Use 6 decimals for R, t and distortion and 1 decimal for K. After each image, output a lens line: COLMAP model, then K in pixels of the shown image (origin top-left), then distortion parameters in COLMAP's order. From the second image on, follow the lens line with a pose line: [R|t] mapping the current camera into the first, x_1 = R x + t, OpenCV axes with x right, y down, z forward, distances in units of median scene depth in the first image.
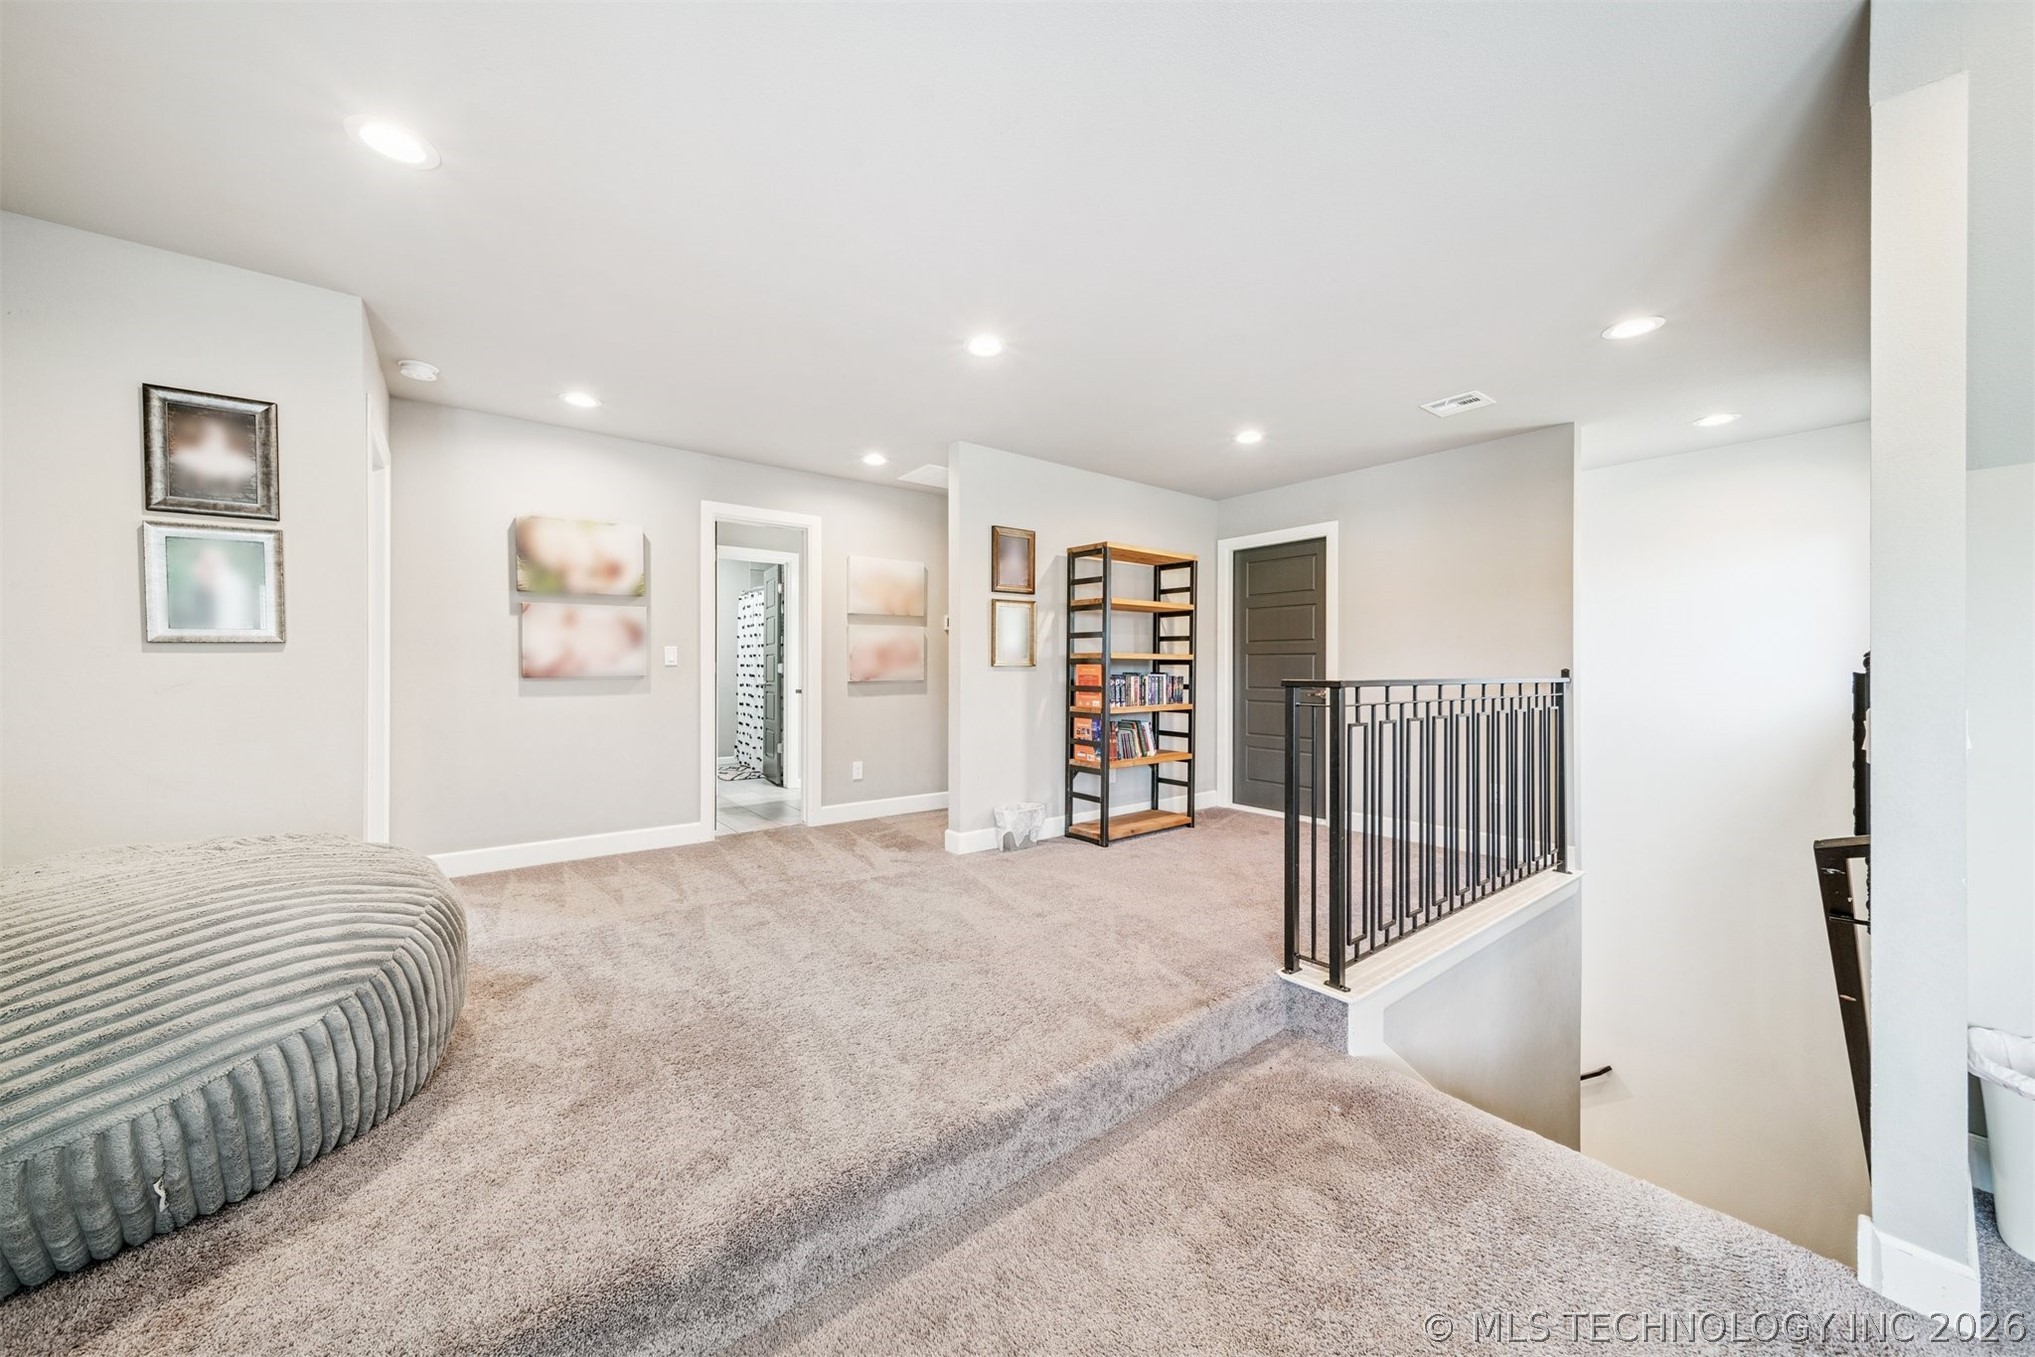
lens RADIAL K [[716.3, 0, 1019.9], [0, 716.3, 670.9], [0, 0, 1]] dist [0.000953, -0.000005]
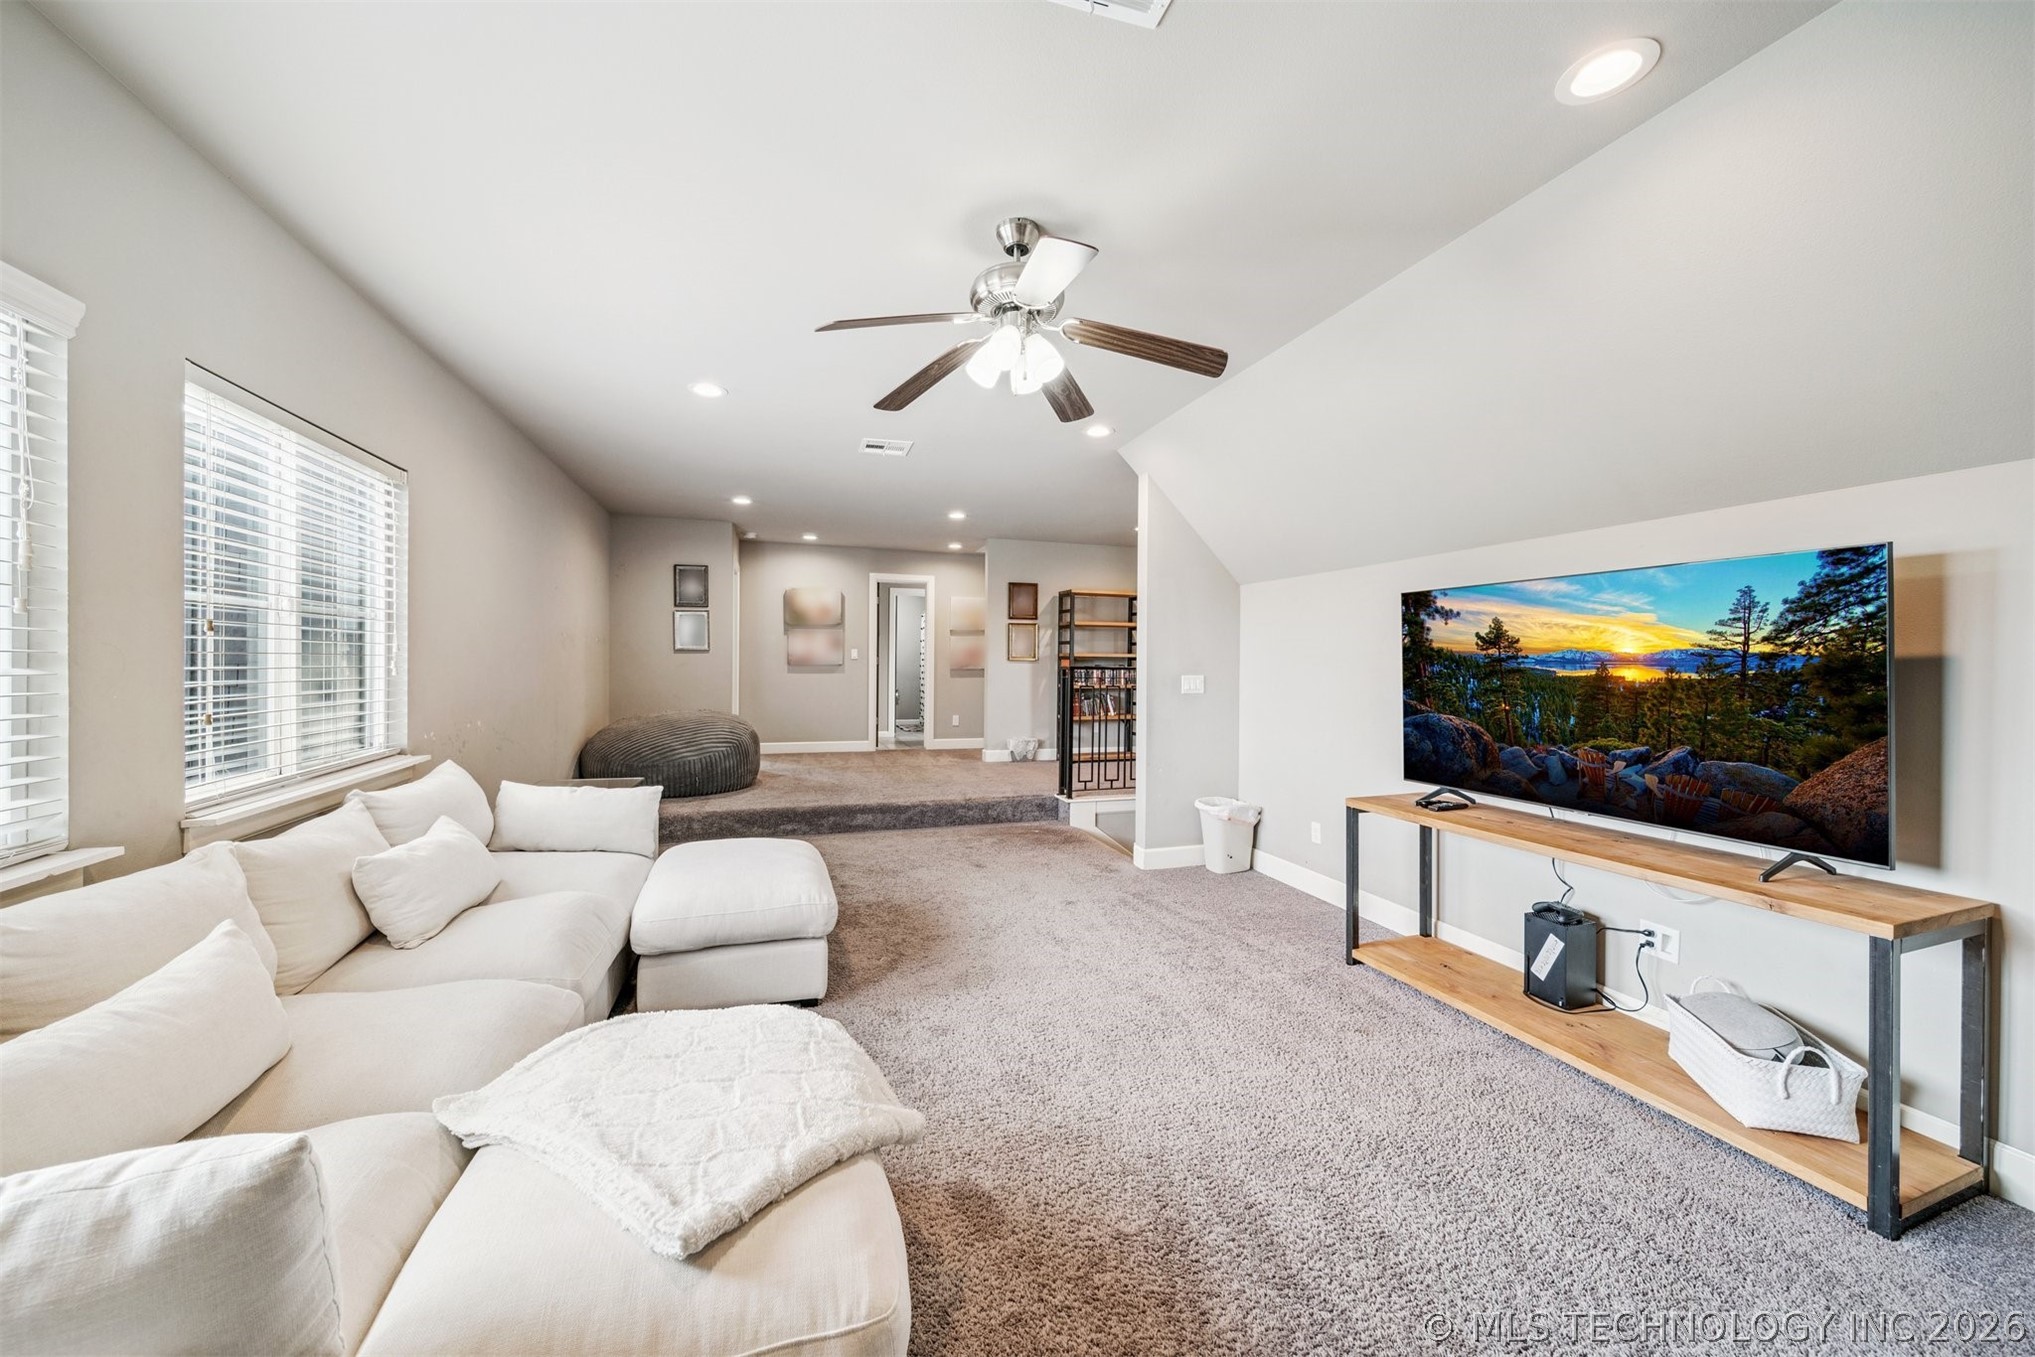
lens RADIAL K [[716.3, 0, 1019.9], [0, 716.3, 670.9], [0, 0, 1]] dist [0.000953, -0.000005]
pose [[0.942530, 0.010593, -0.333952, 0.591546], [-0.008630, 0.999936, 0.007361, 0.005960], [0.334009, -0.004056, 0.942561, -0.691890]]
